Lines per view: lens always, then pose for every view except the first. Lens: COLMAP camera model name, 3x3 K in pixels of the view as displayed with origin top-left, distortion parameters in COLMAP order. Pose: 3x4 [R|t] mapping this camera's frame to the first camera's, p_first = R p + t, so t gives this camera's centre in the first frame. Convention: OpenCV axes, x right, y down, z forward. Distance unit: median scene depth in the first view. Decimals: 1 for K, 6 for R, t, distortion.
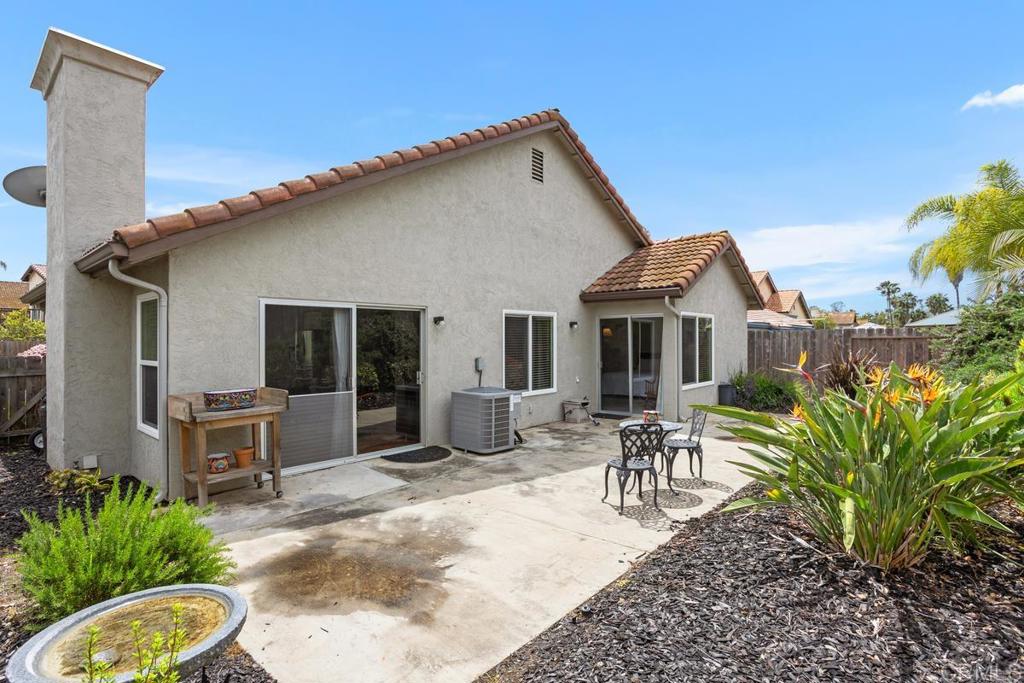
lens RADIAL K [[514.8, 0, 507.8], [0, 514.8, 338.2], [0, 0, 1]] dist [-0.043517, 0.020267]
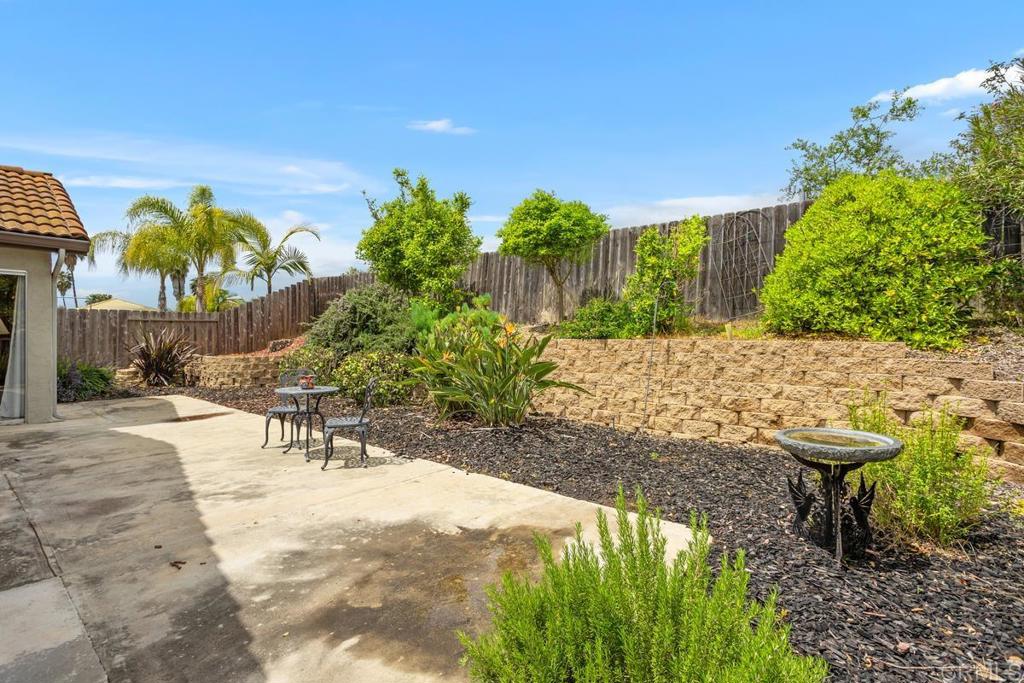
lens RADIAL K [[499.4, 0, 507.1], [0, 499.4, 337.5], [0, 0, 1]] dist [-0.032522, 0.020716]
pose [[-0.049011, 0.003009, 0.998794, -0.808978], [-0.009894, 0.999945, -0.003498, 0.077935], [-0.998749, -0.010053, -0.048978, 0.755307]]
